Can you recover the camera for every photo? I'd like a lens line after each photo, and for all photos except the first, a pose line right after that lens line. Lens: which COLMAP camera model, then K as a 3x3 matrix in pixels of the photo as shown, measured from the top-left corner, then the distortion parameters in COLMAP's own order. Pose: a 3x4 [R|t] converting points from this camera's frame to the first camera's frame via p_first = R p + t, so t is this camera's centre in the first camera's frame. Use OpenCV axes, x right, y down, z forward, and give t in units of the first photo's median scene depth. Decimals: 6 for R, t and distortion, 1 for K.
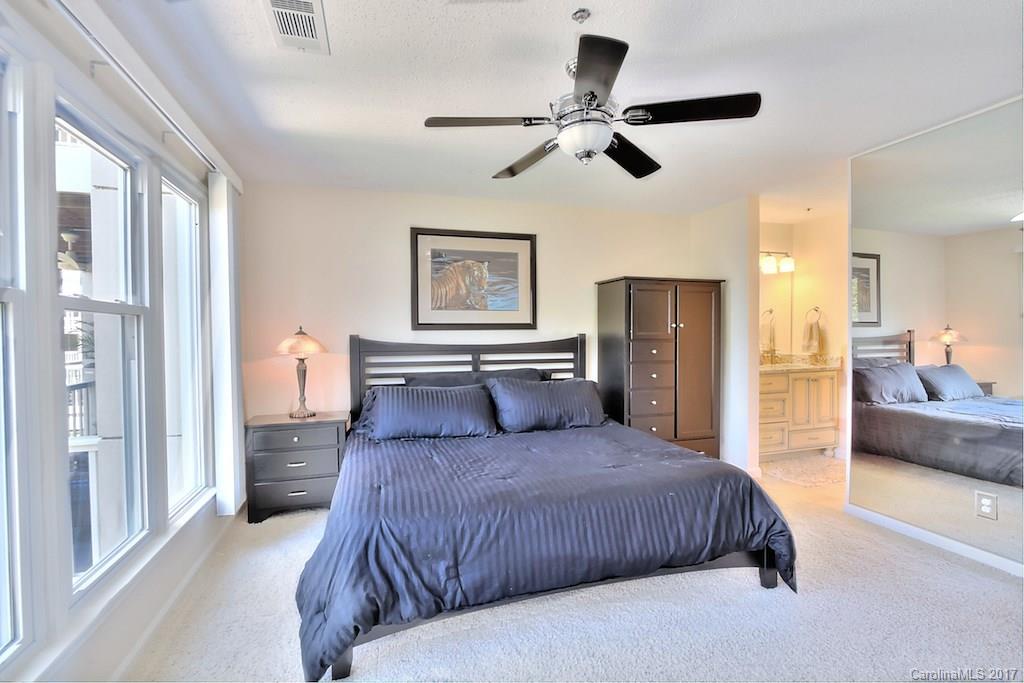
lens RADIAL K [[473.1, 0, 515.6], [0, 473.1, 341.8], [0, 0, 1]] dist [-0.016684, 0.000042]
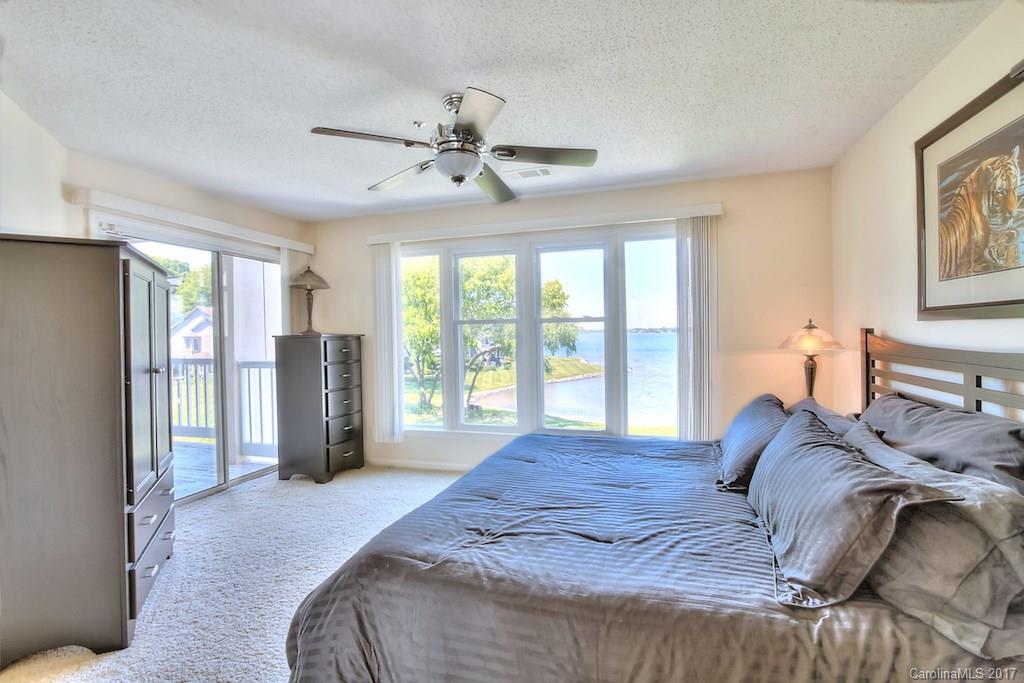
lens RADIAL K [[473.1, 0, 515.6], [0, 473.1, 341.8], [0, 0, 1]] dist [-0.016684, 0.000042]
pose [[-0.559836, 0.026600, -0.828176, 0.434748], [-0.001071, 0.999461, 0.032825, -0.014151], [0.828603, 0.019264, -0.559505, 0.752422]]
